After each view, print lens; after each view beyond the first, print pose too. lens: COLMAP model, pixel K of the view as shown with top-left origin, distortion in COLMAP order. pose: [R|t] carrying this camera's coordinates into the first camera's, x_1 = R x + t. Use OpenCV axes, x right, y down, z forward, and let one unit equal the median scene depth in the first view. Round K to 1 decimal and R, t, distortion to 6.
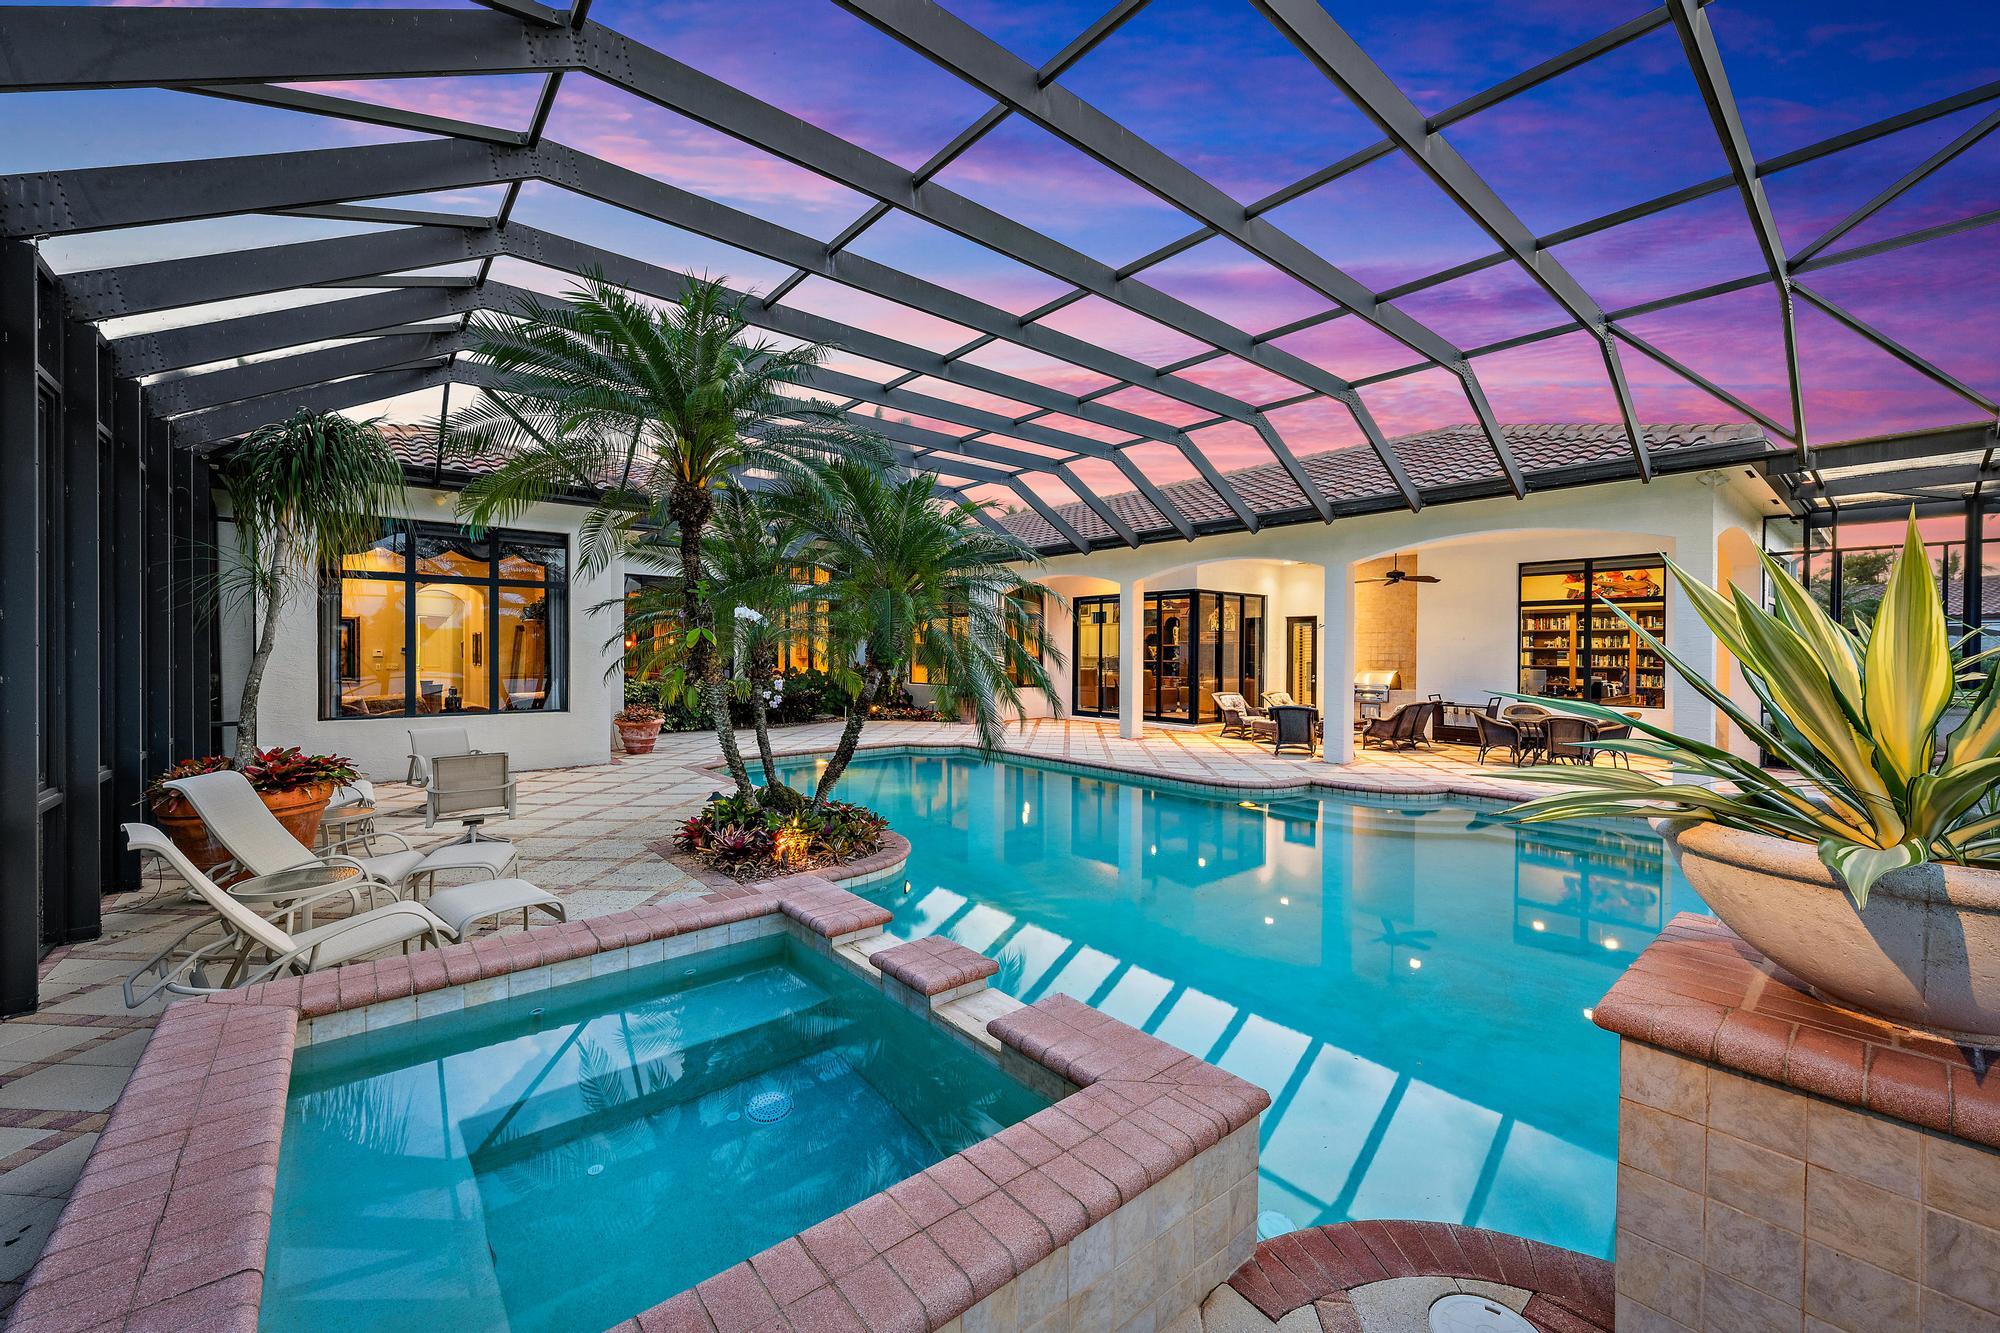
lens RADIAL K [[784.1, 0, 1000.0], [0, 784.1, 666.5], [0, 0, 1]] dist [0.001253, 0.000282]
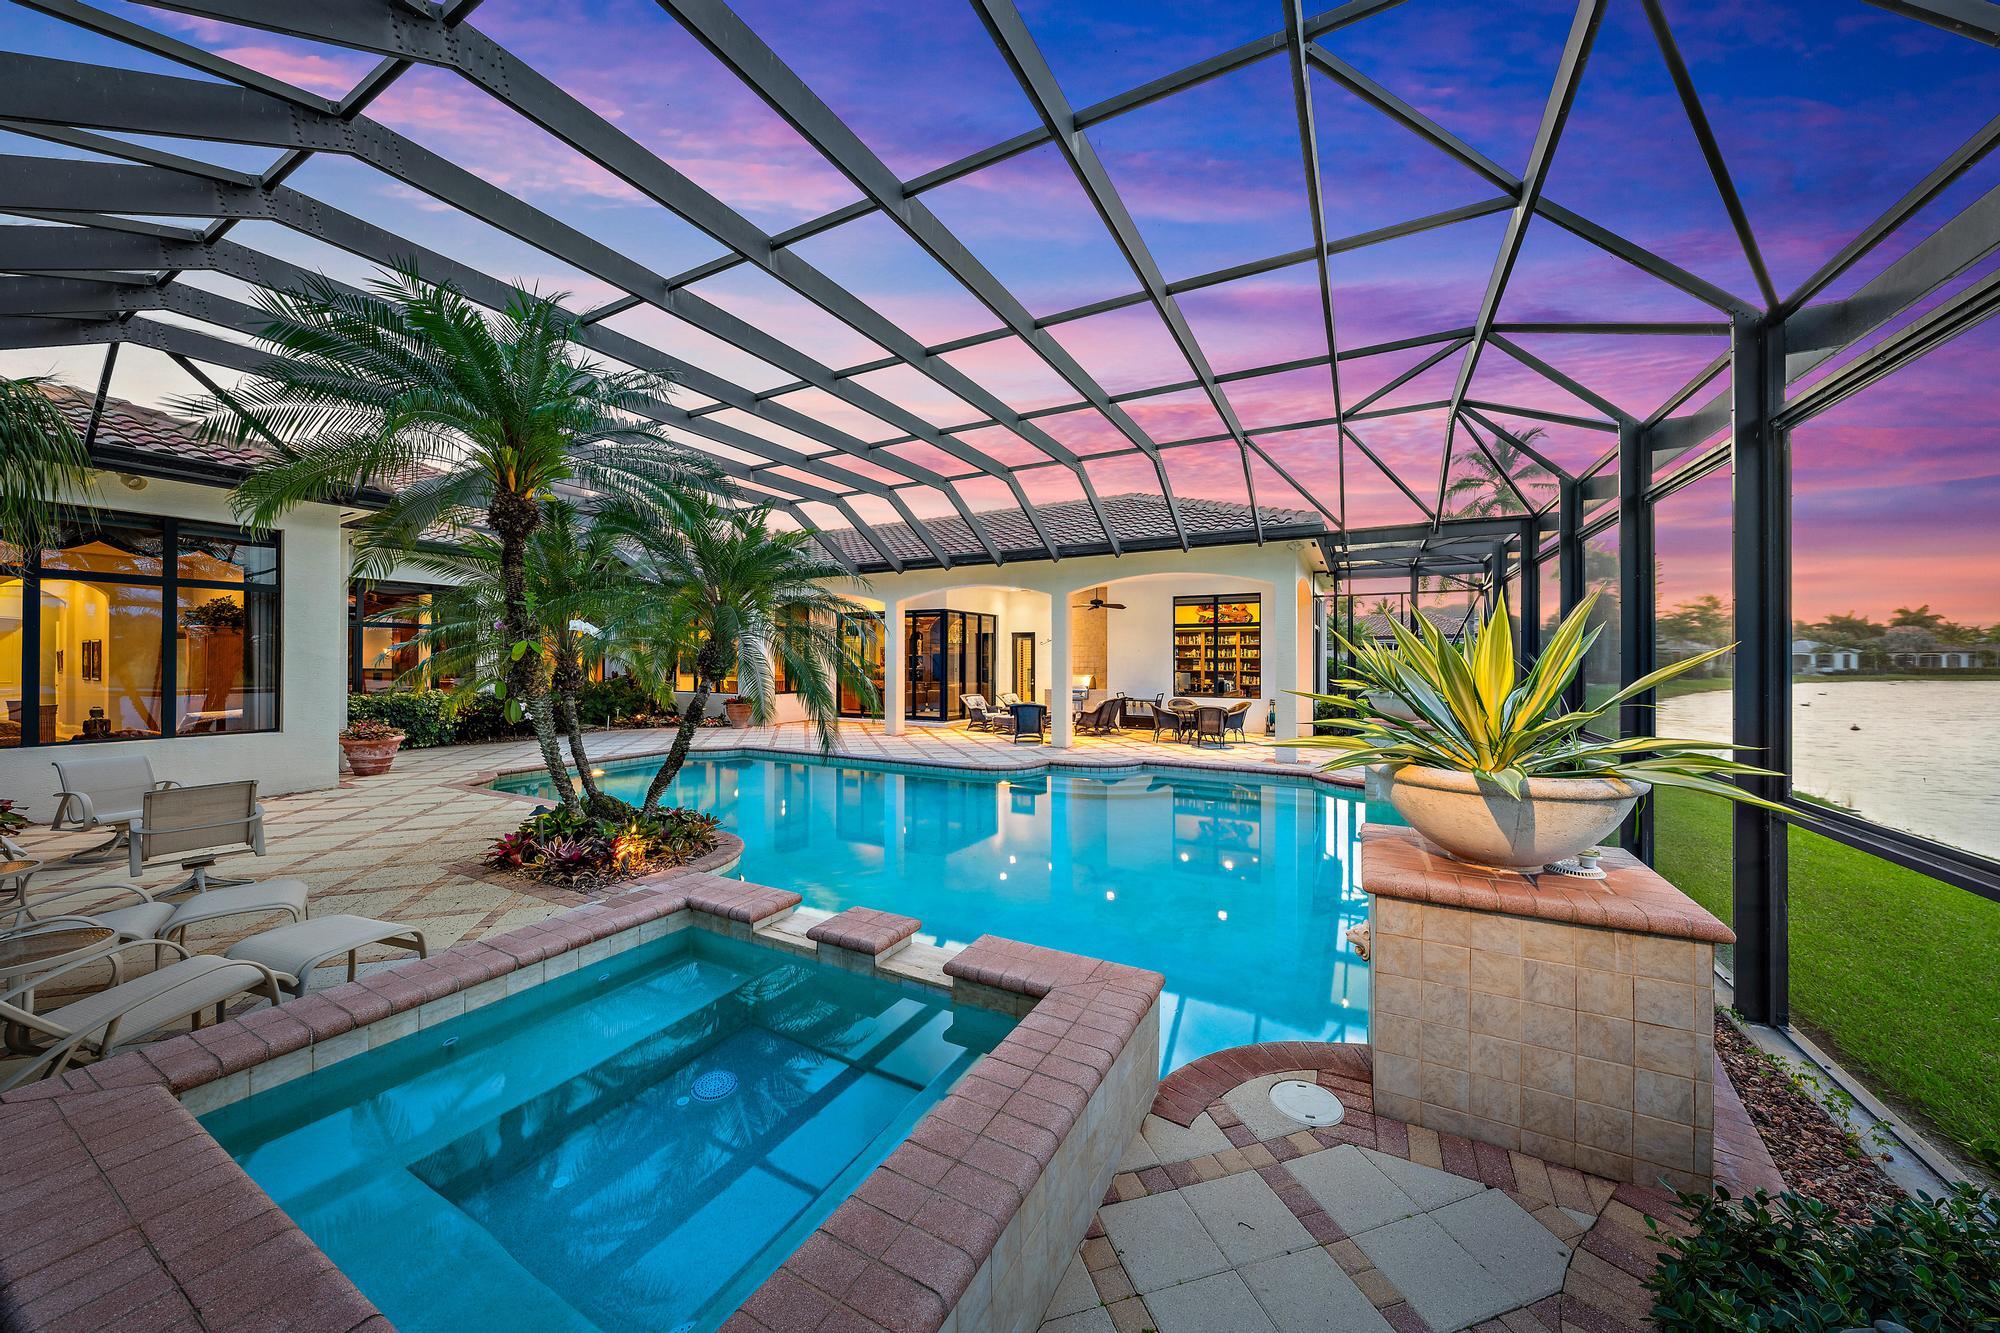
lens RADIAL K [[682.4, 0, 1000.0], [0, 682.4, 666.5], [0, 0, 1]] dist [0.000863, 0.000146]
pose [[0.930684, -0.006402, 0.365768, -0.109344], [0.009760, 0.999925, -0.007332, -0.003158], [-0.365694, 0.010394, 0.930677, -0.014389]]
